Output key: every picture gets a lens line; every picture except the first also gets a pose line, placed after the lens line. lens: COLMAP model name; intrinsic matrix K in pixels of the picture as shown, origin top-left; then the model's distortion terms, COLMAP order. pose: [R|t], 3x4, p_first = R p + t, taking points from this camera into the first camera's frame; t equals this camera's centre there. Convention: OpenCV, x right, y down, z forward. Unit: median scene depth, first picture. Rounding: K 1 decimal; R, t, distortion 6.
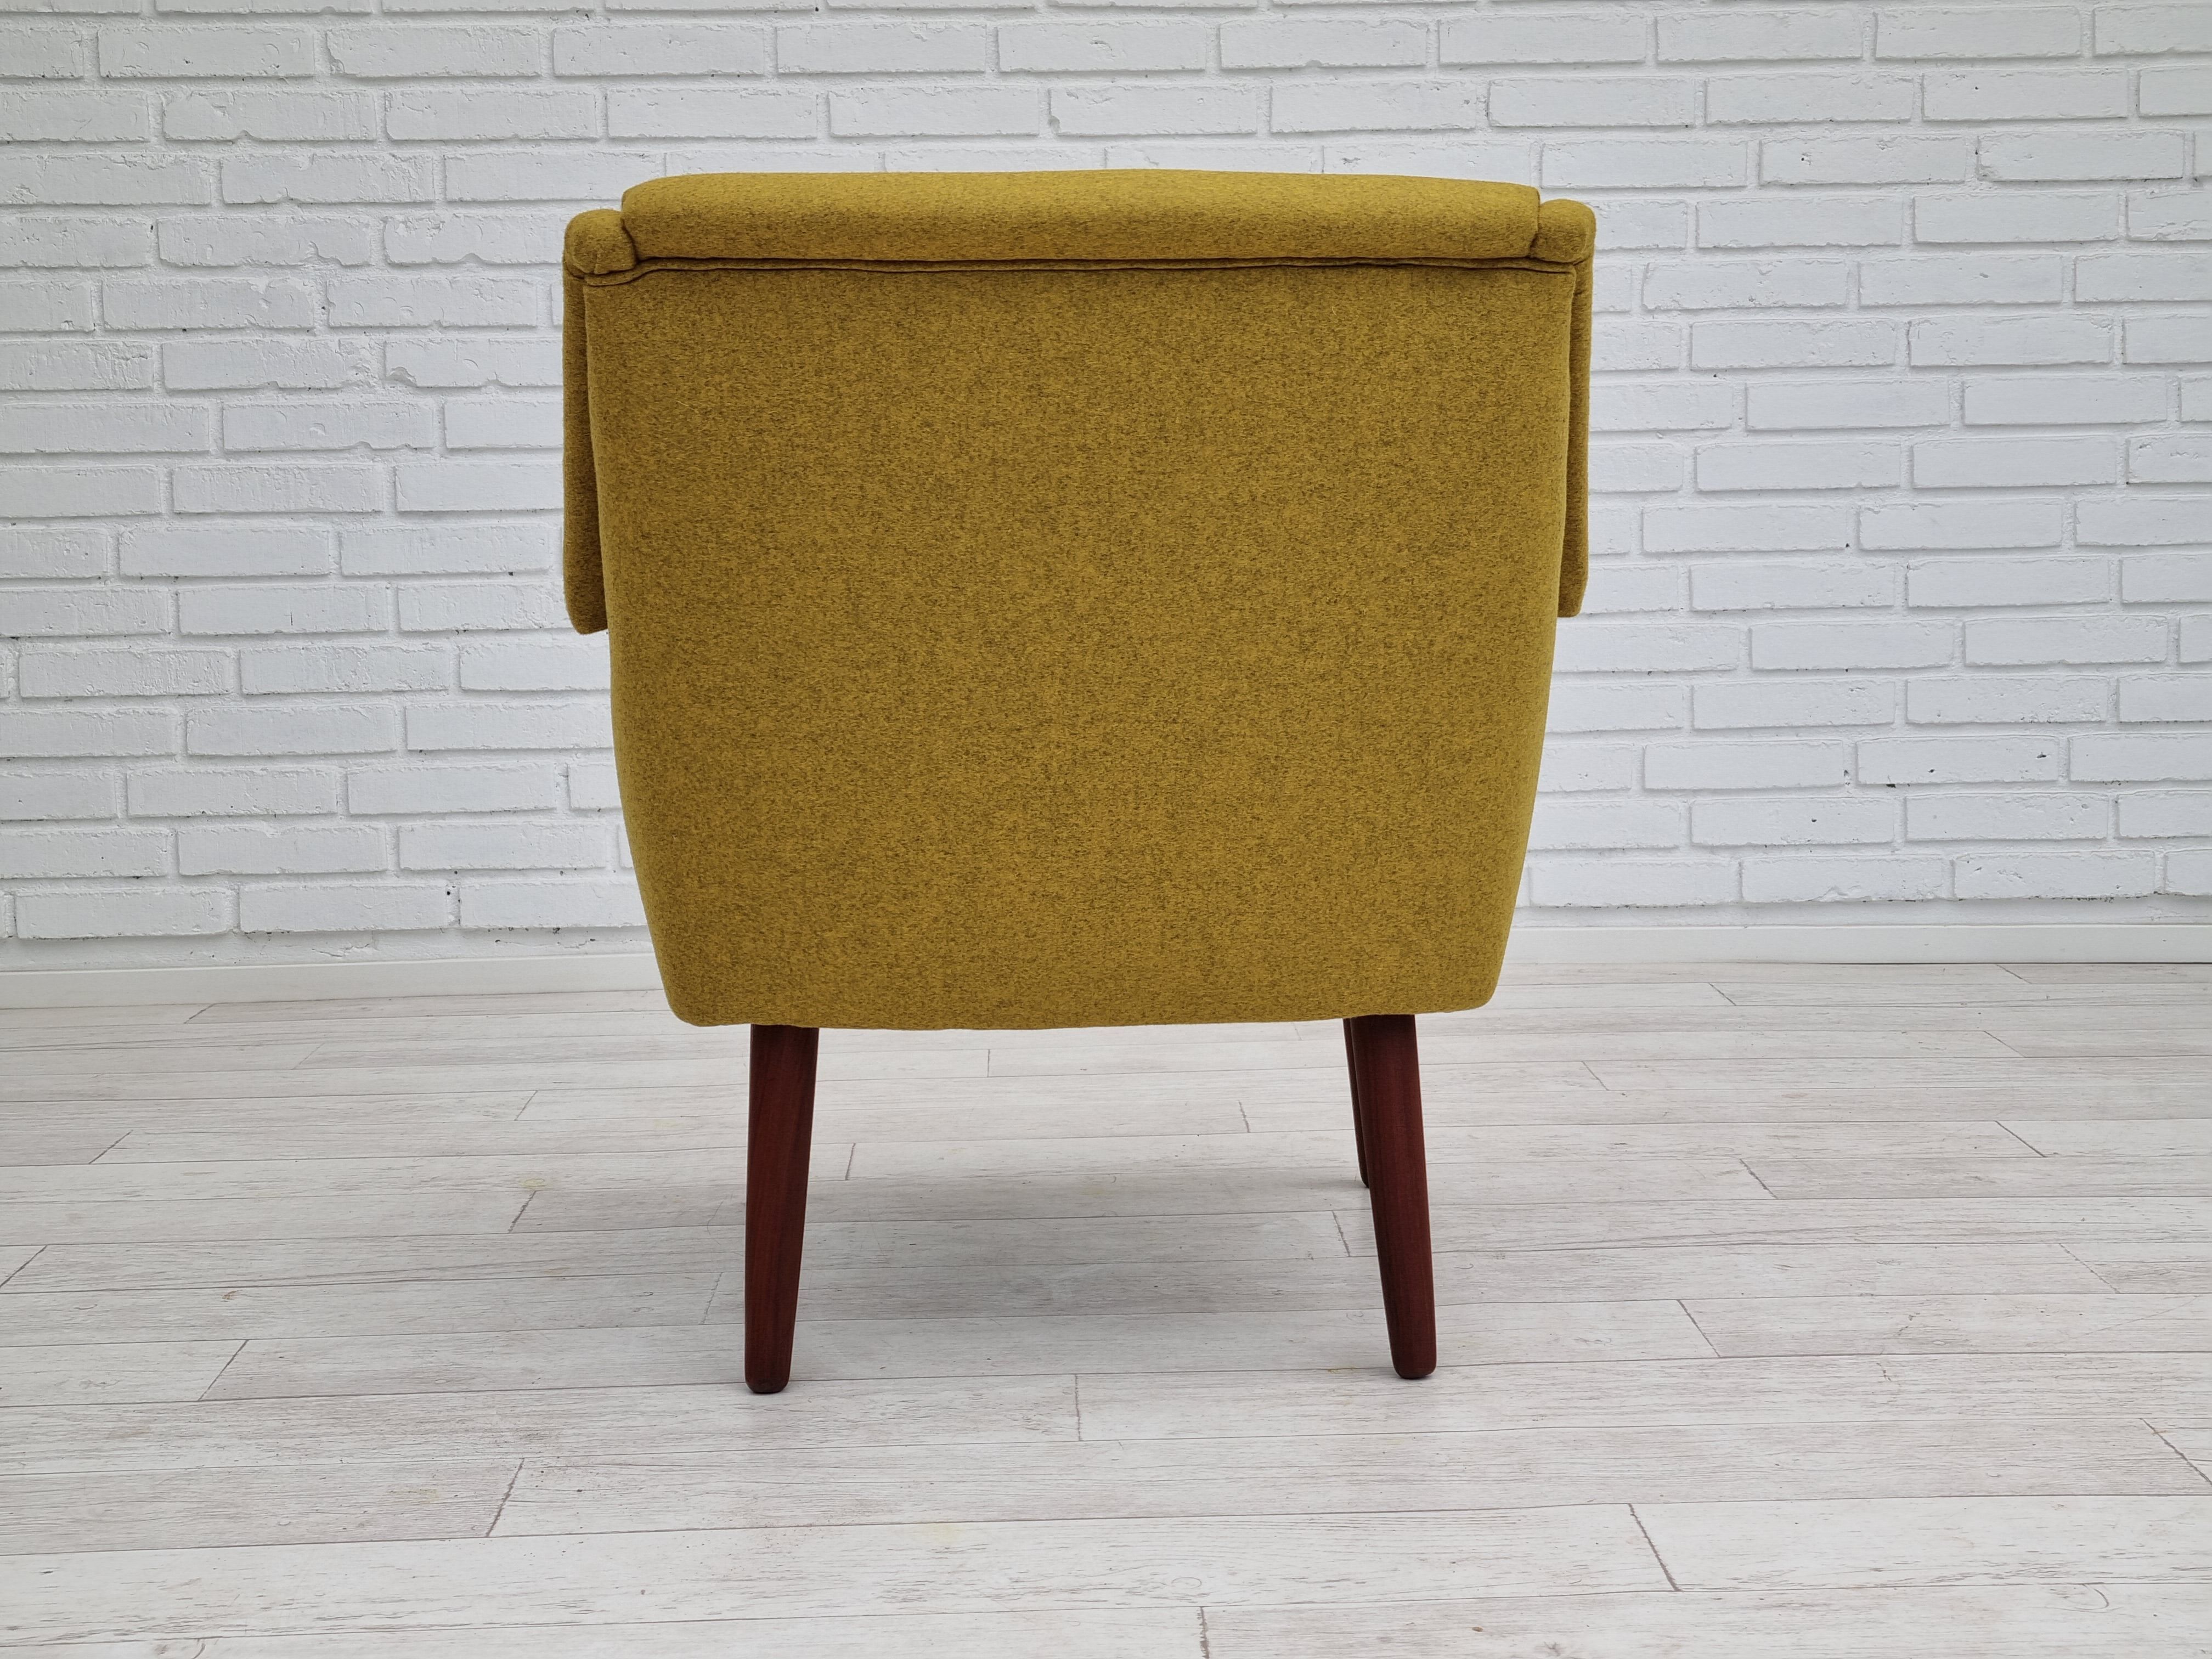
lens RADIAL K [[3376.6, 0, 1156.2], [0, 3376.6, 786.9], [0, 0, 1]] dist [0.062587, 0.000000]
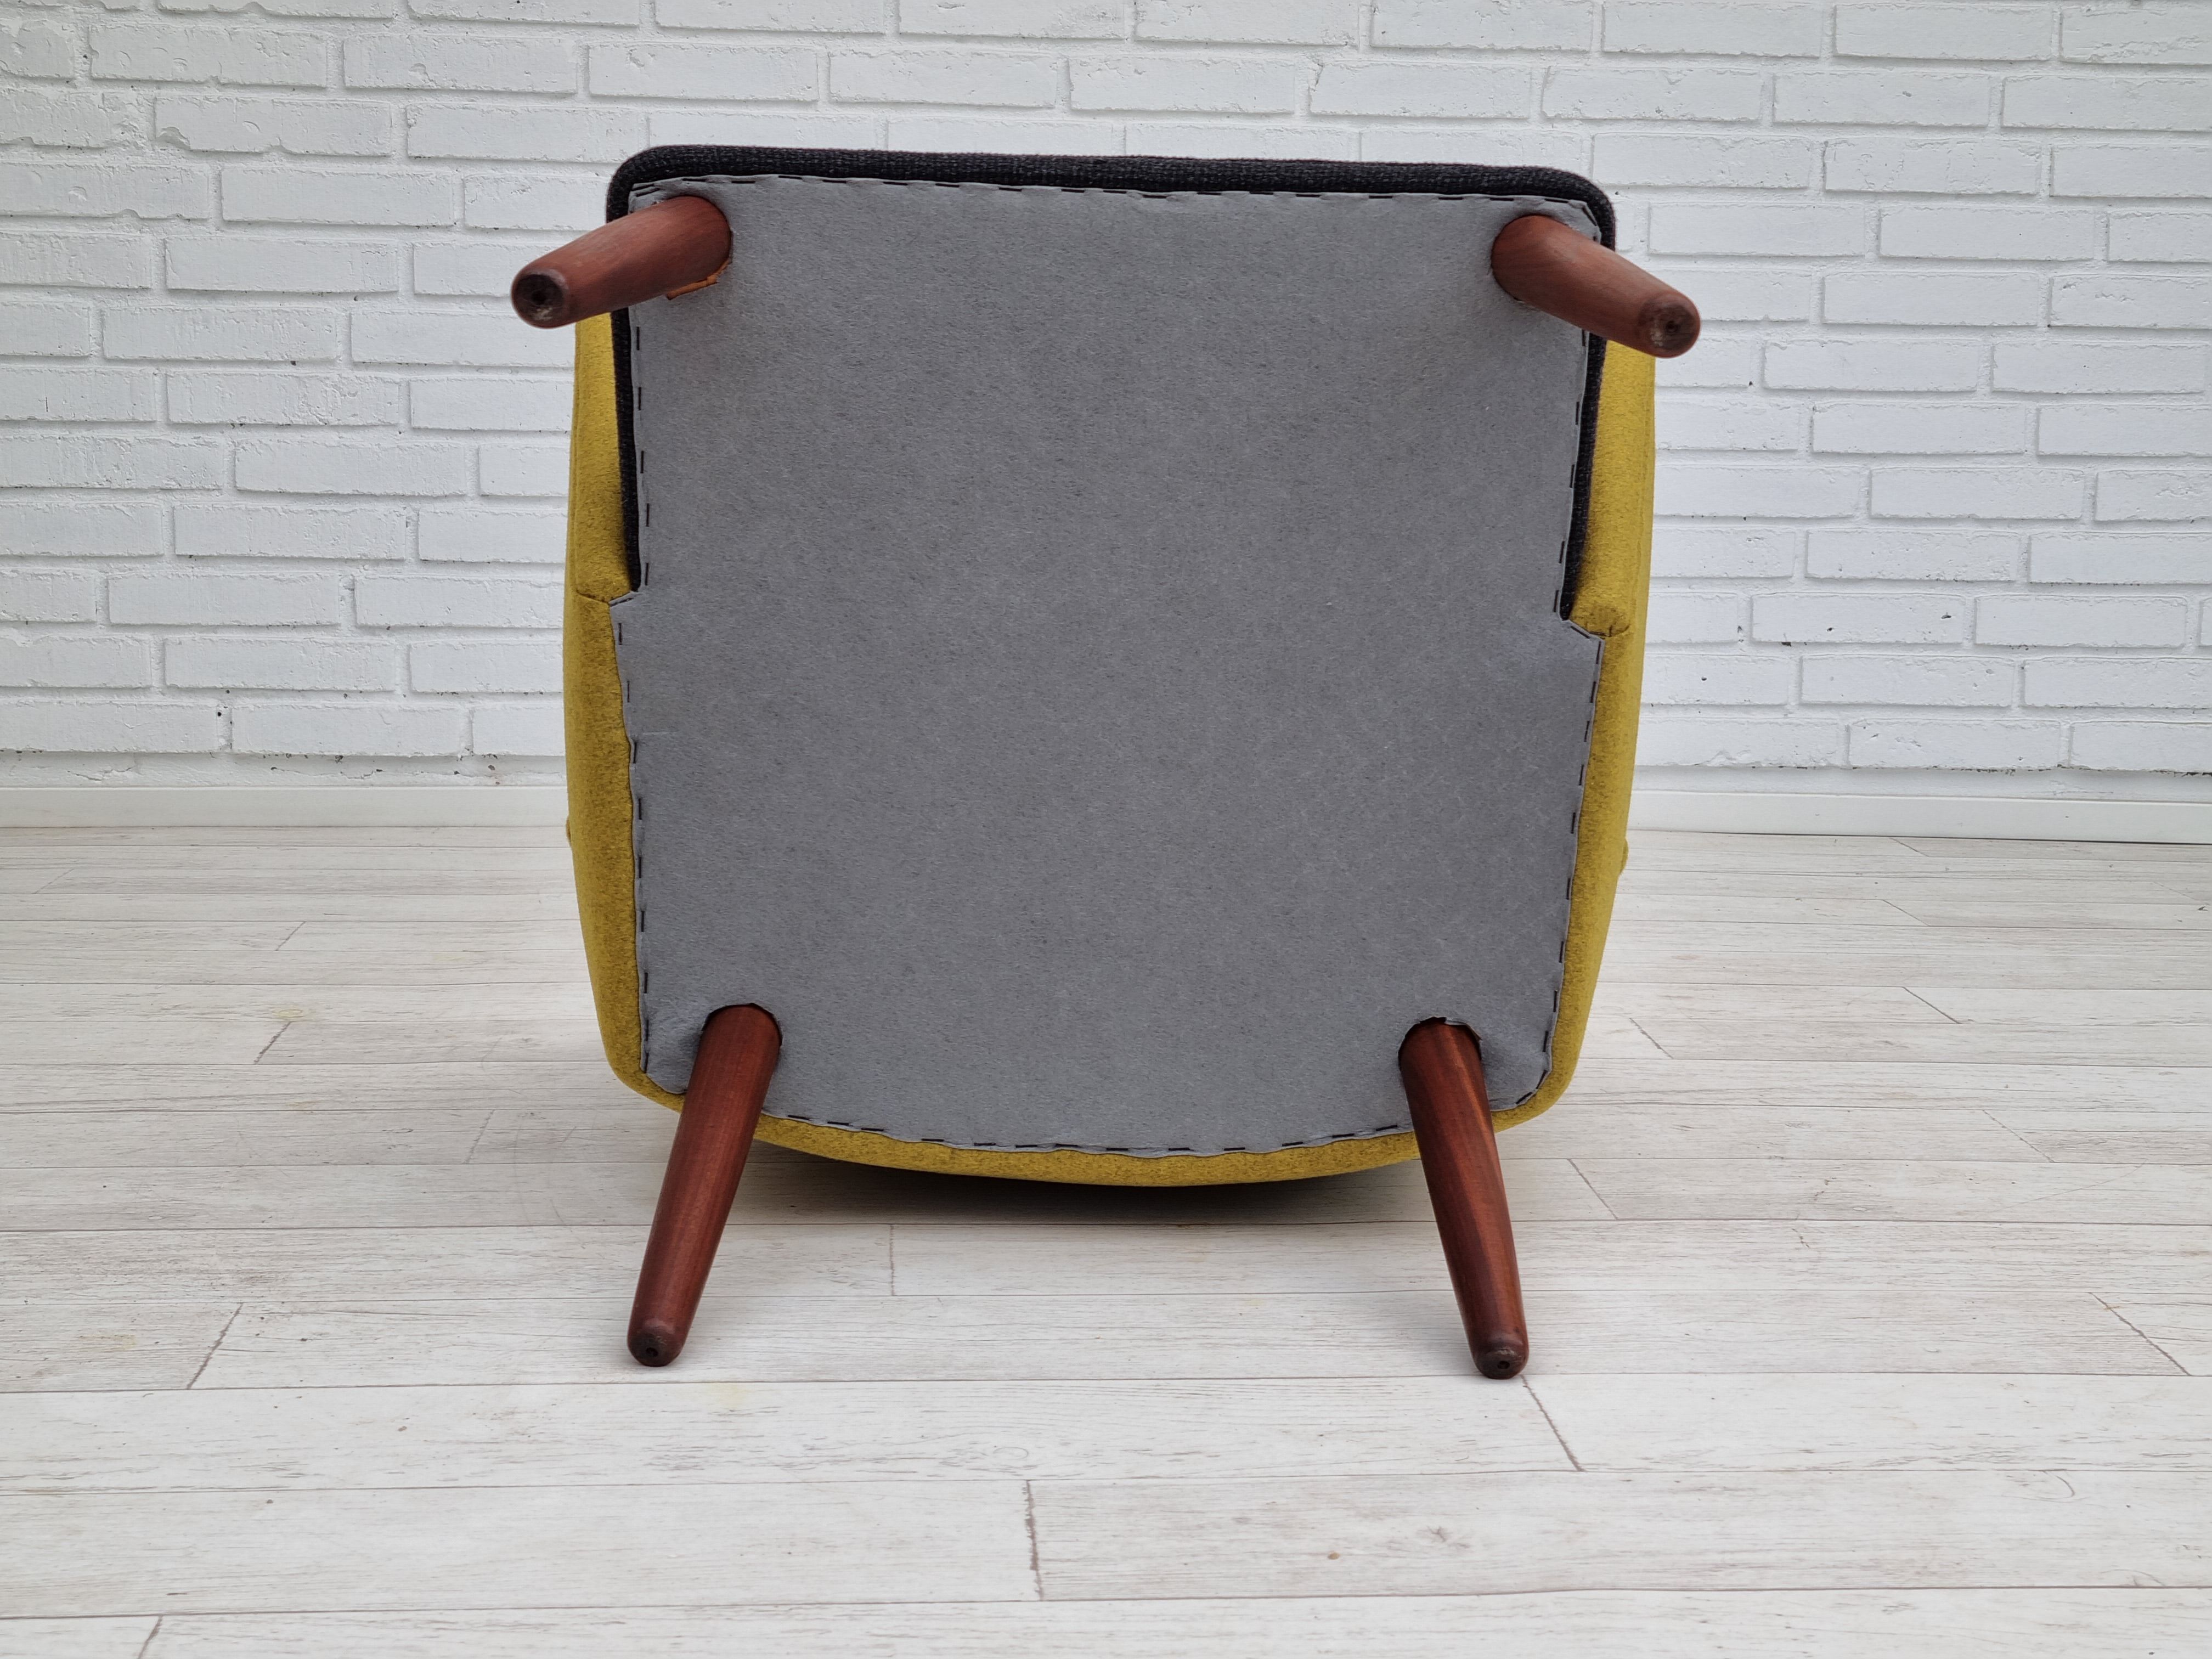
lens RADIAL K [[3376.6, 0, 1169.9], [0, 3376.6, 843.1], [0, 0, 1]] dist [0.062587, 0.000000]
pose [[0.998360, 0.026065, 0.050963, 0.000767], [-0.028100, 0.998819, 0.039625, 0.023313], [-0.049870, -0.040992, 0.997914, 0.076711]]
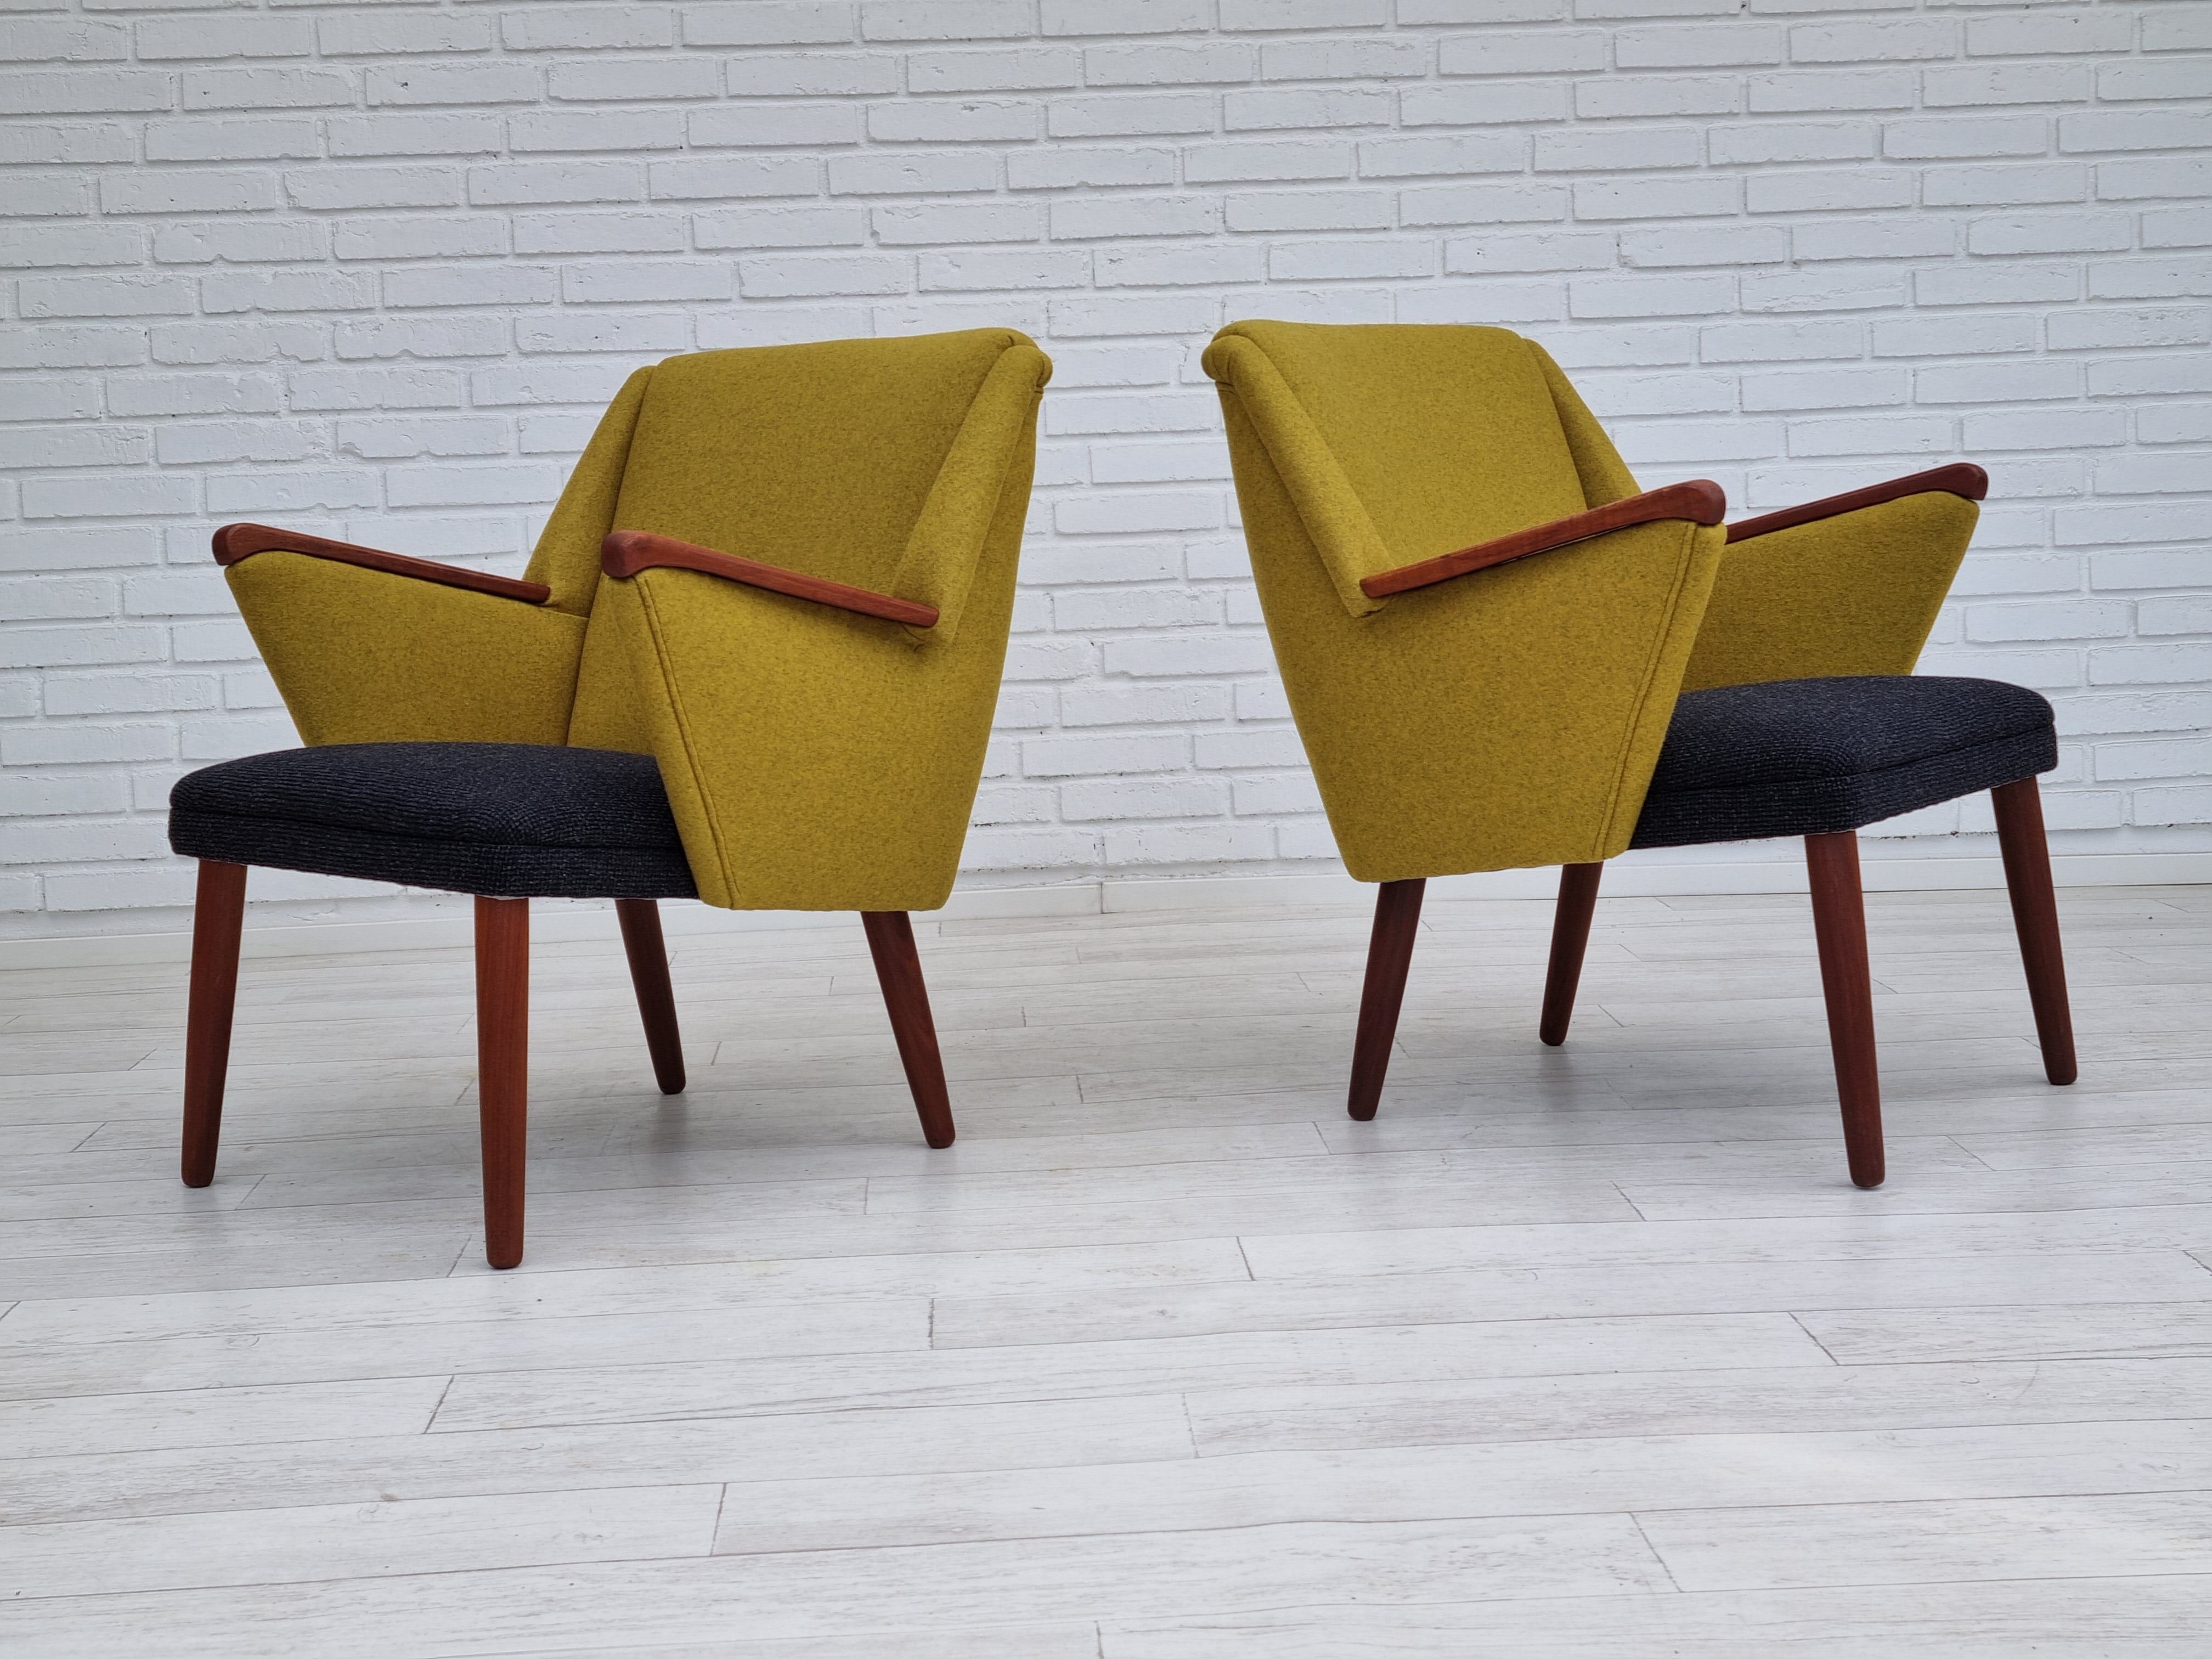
lens RADIAL K [[3376.6, 0, 1138.7], [0, 3376.6, 763.1], [0, 0, 1]] dist [0.062587, 0.000000]
pose [[0.999621, -0.021639, 0.017041, 0.041508], [0.021808, 0.999714, -0.009829, 0.011864], [-0.016824, 0.010197, 0.999806, -0.241822]]
